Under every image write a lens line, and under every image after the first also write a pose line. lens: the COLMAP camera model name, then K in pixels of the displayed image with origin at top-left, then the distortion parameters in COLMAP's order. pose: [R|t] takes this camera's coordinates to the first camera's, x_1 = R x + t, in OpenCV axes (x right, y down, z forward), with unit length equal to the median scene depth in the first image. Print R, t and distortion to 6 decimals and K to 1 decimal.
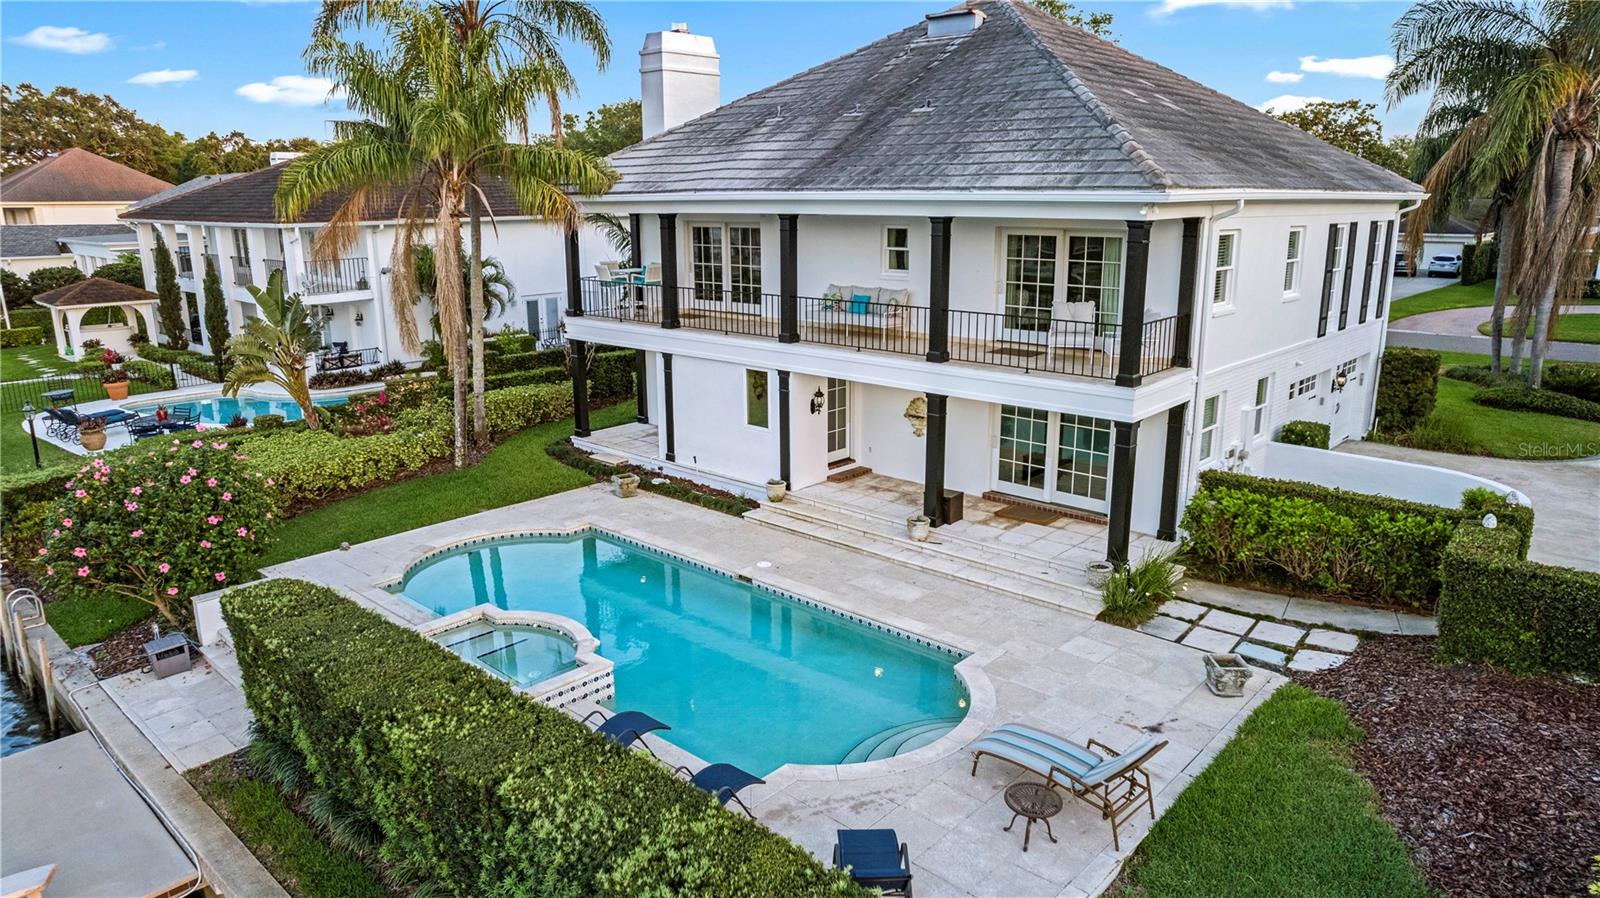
lens RADIAL K [[1029.9, 0, 803.5], [0, 1029.9, 456.4], [0, 0, 1]] dist [-0.079351, 0.072041]
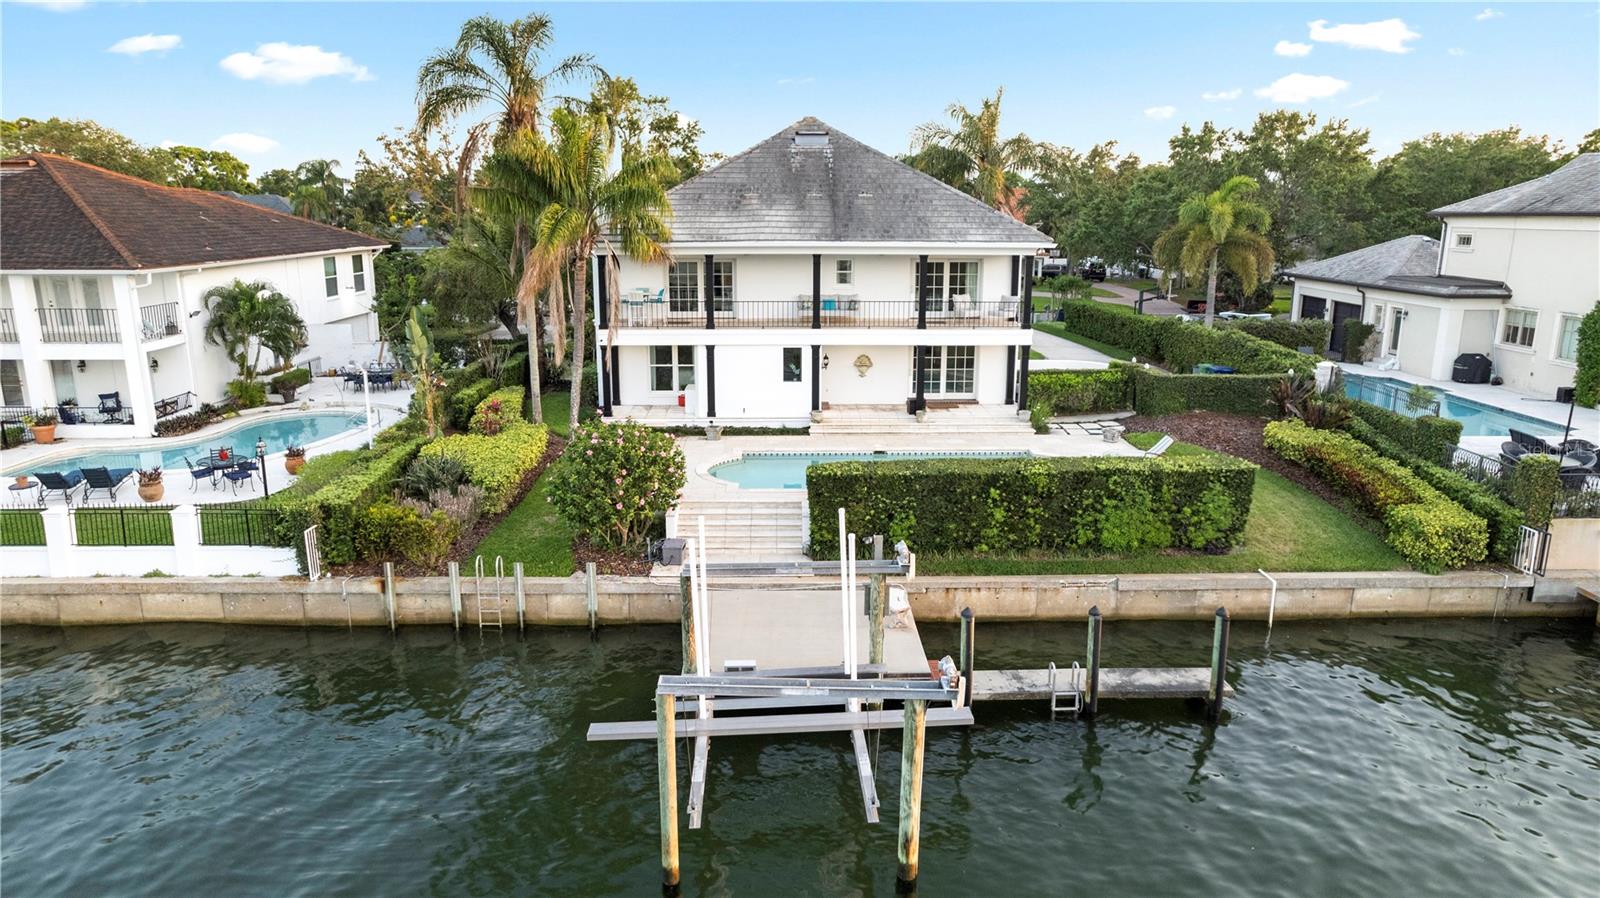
lens RADIAL K [[1029.9, 0, 803.5], [0, 1029.9, 456.4], [0, 0, 1]] dist [-0.079351, 0.072041]
pose [[0.719681, -0.160431, 0.675515, -1.217575], [0.167044, 0.984368, 0.055816, -0.000706], [-0.673910, 0.072671, 0.735231, -0.227328]]
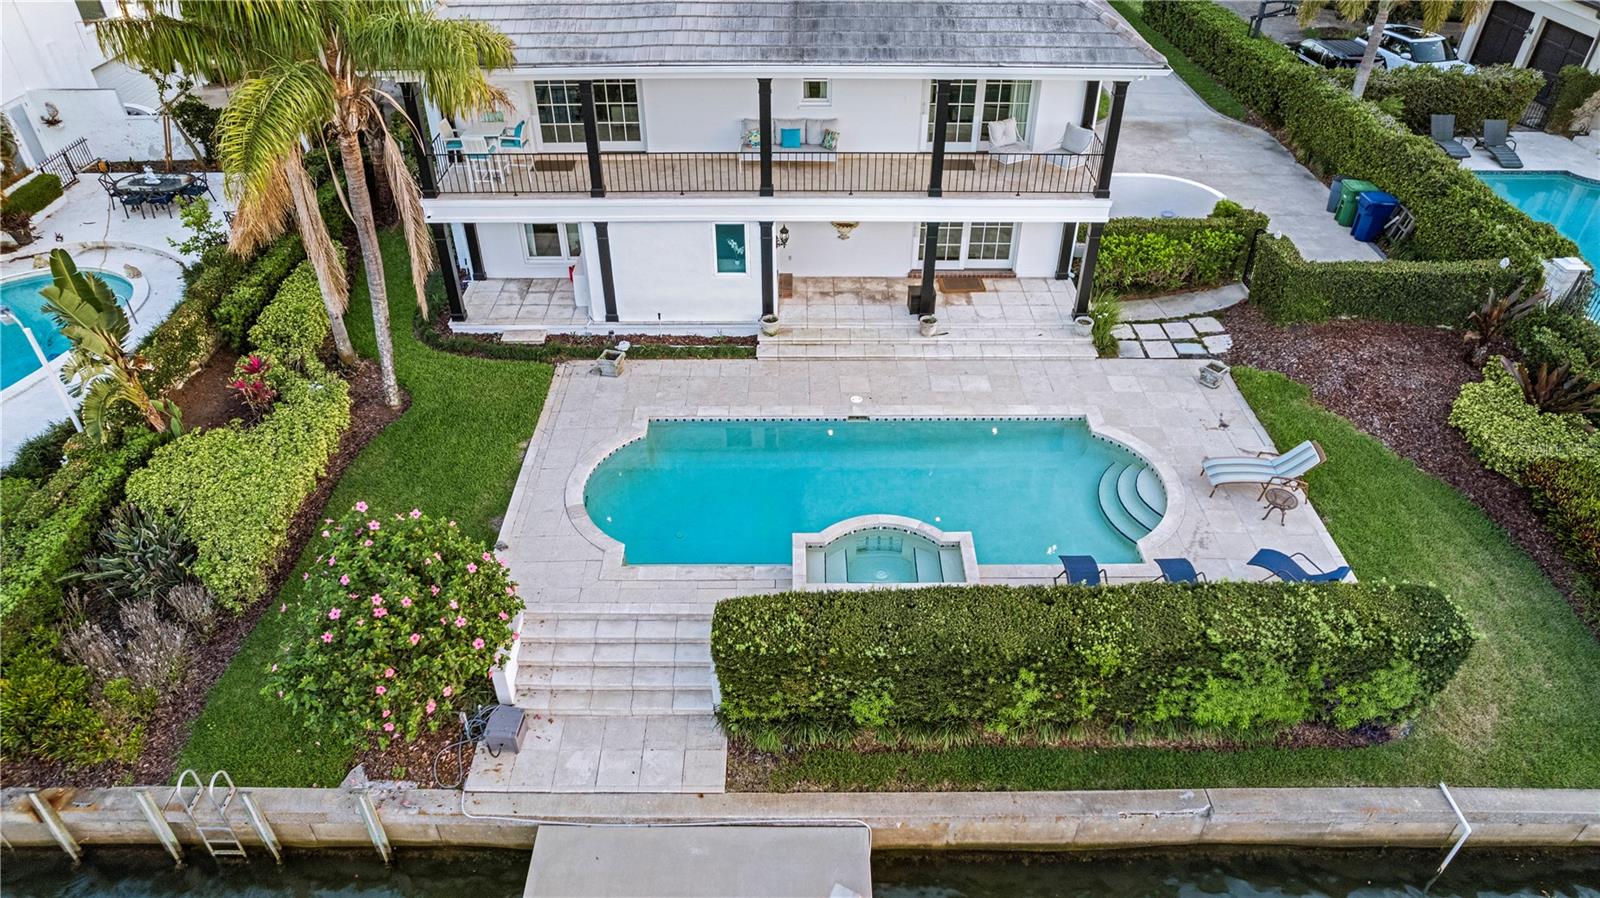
lens RADIAL K [[1029.9, 0, 803.5], [0, 1029.9, 456.4], [0, 0, 1]] dist [-0.079351, 0.072041]
pose [[0.732482, -0.405822, 0.546607, -0.681594], [0.162477, 0.883911, 0.438522, -0.331863], [-0.661114, -0.232398, 0.713386, 0.146950]]
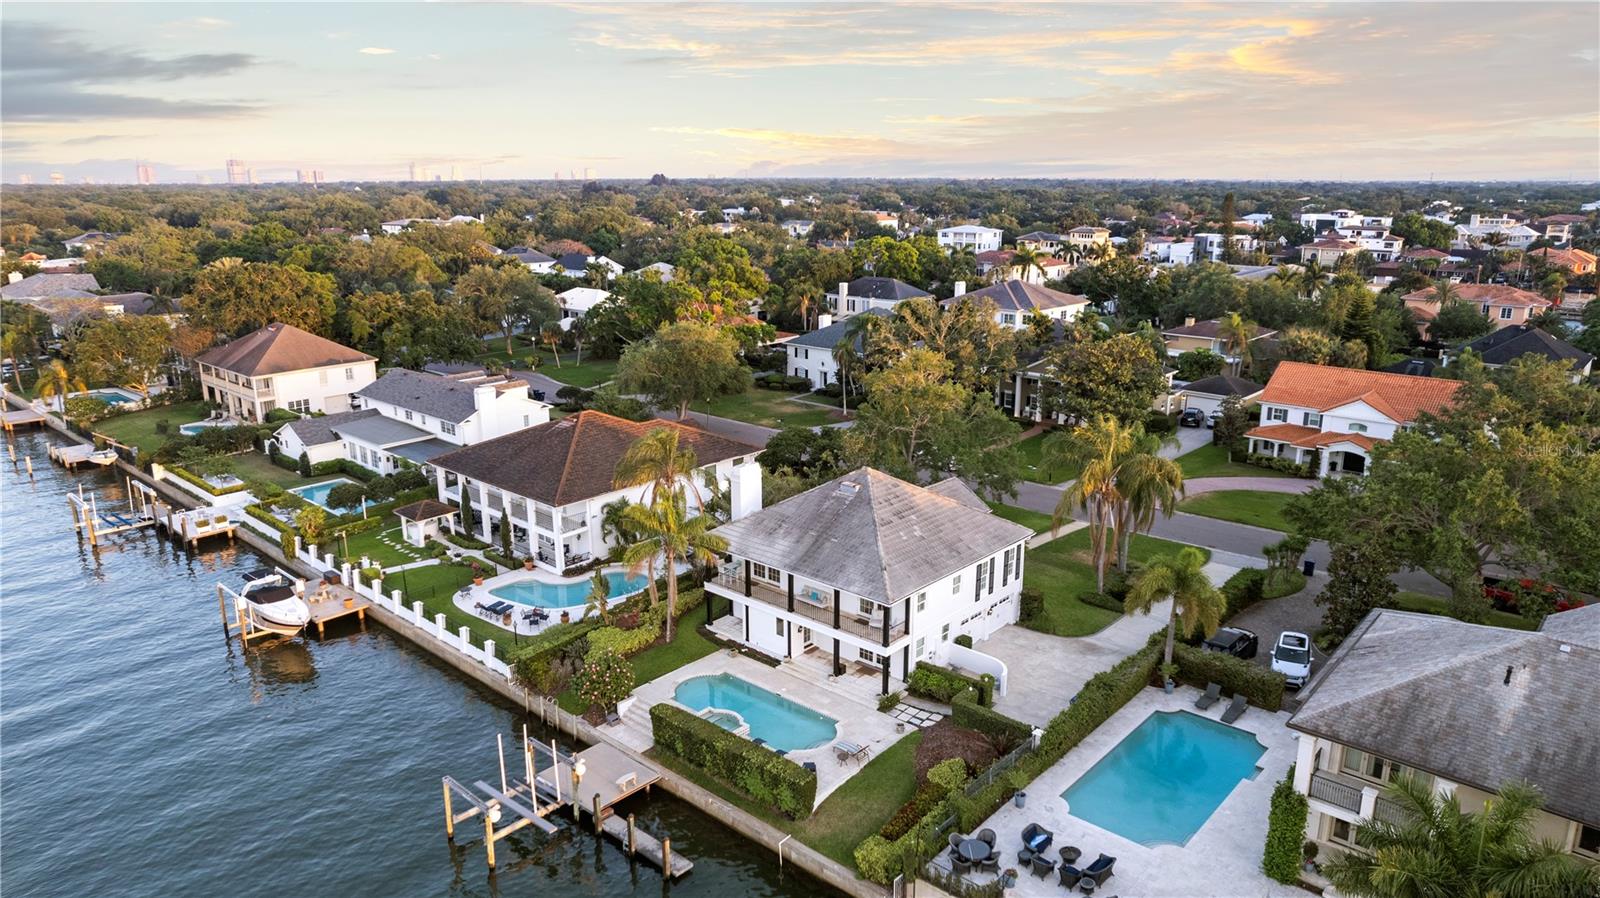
lens RADIAL K [[1029.9, 0, 803.5], [0, 1029.9, 456.4], [0, 0, 1]] dist [-0.079351, 0.072041]
pose [[0.999907, -0.001451, 0.013576, -0.017158], [0.001265, 0.999905, 0.013739, -0.610812], [-0.013594, -0.013721, 0.999813, -2.025115]]
